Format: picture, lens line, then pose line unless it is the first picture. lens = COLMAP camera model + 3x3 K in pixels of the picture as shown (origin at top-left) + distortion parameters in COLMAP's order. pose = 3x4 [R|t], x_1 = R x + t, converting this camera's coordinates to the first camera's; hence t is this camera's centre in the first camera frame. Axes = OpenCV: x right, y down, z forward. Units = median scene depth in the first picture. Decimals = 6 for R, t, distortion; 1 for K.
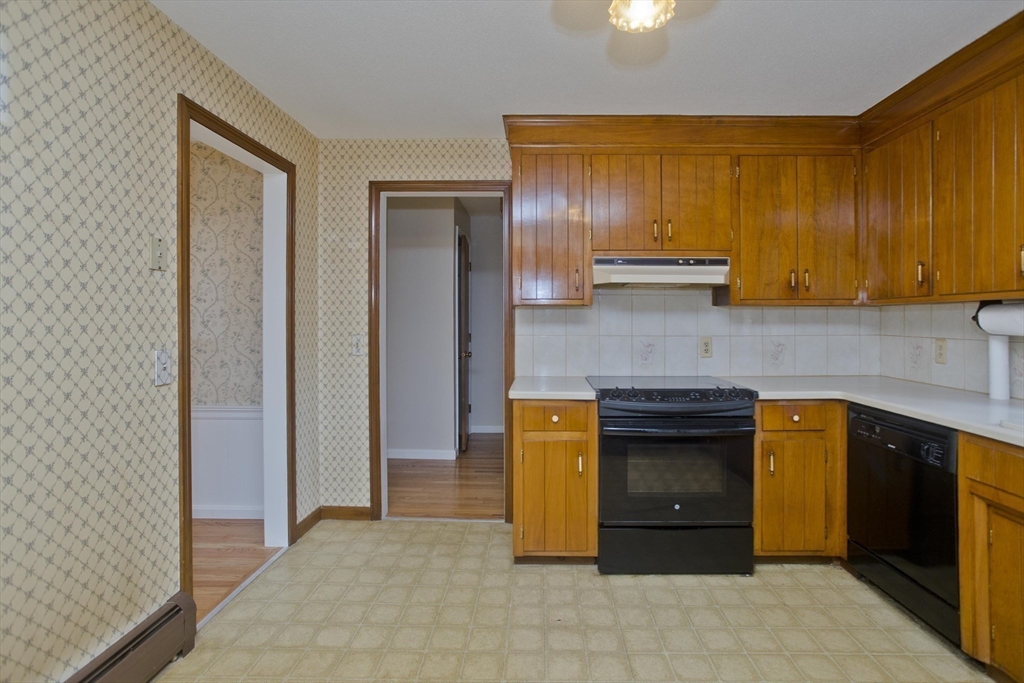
lens RADIAL K [[518.0, 0, 528.3], [0, 518.0, 321.7], [0, 0, 1]] dist [-0.046653, 0.038491]
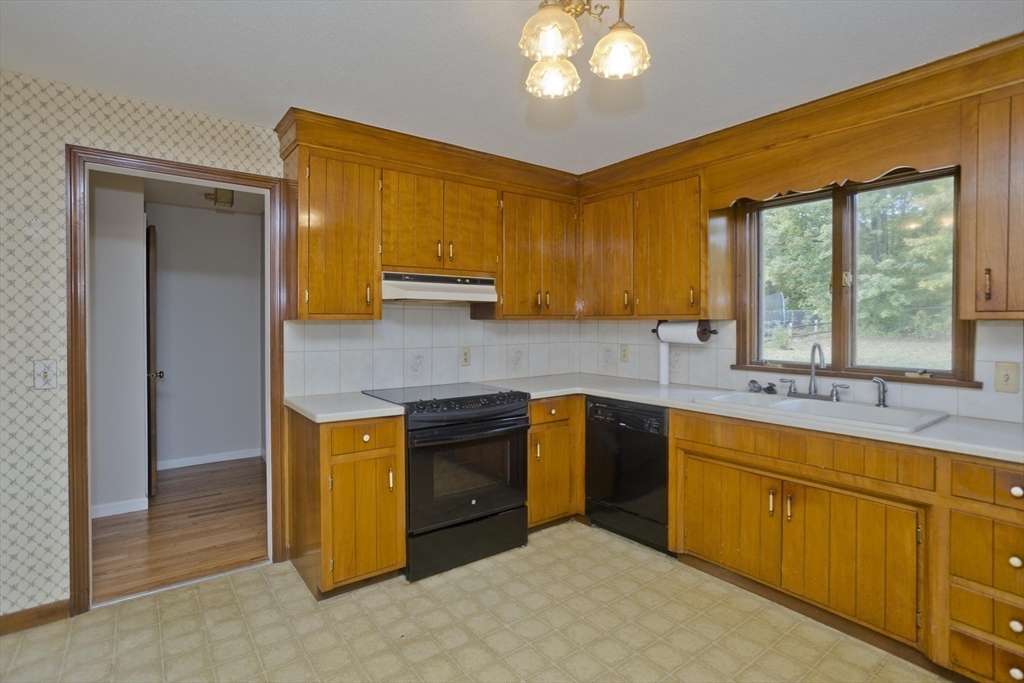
lens RADIAL K [[521.3, 0, 514.0], [0, 521.3, 330.1], [0, 0, 1]] dist [-0.046934, 0.036649]
pose [[0.783773, -0.011639, 0.620938, -0.324593], [0.003511, 0.999891, 0.014310, -0.028006], [-0.621038, -0.009035, 0.783729, 0.061992]]
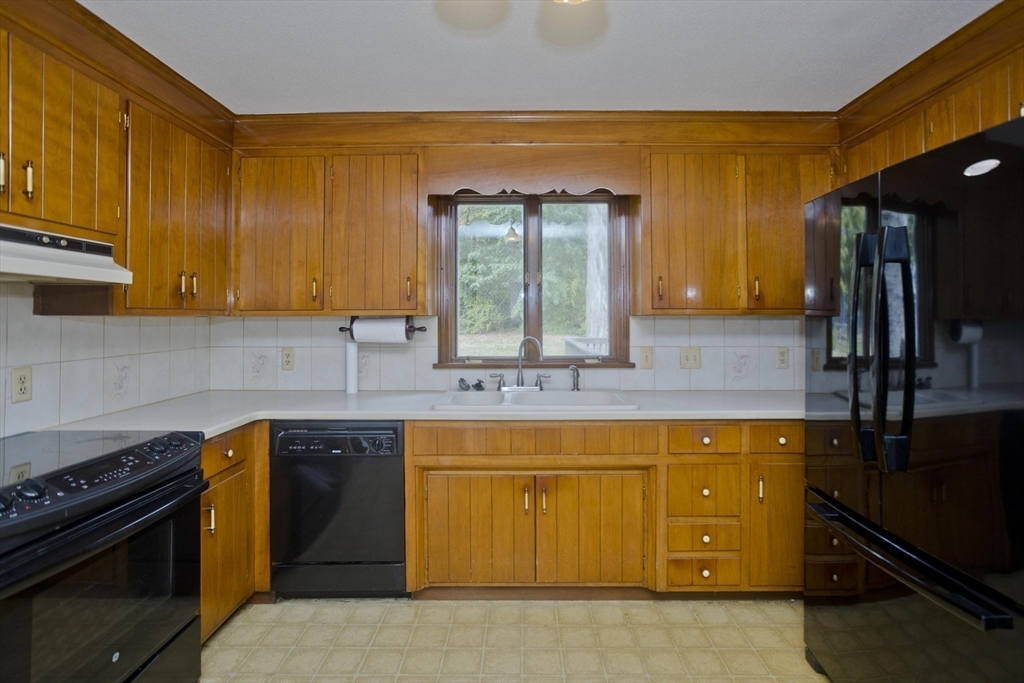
lens RADIAL K [[514.3, 0, 522.4], [0, 514.3, 312.1], [0, 0, 1]] dist [-0.048047, 0.031232]
pose [[-0.022271, 0.010476, 0.999697, -0.299400], [0.008092, 0.999914, -0.010298, -0.027659], [-0.999719, 0.007860, -0.022354, 0.517629]]
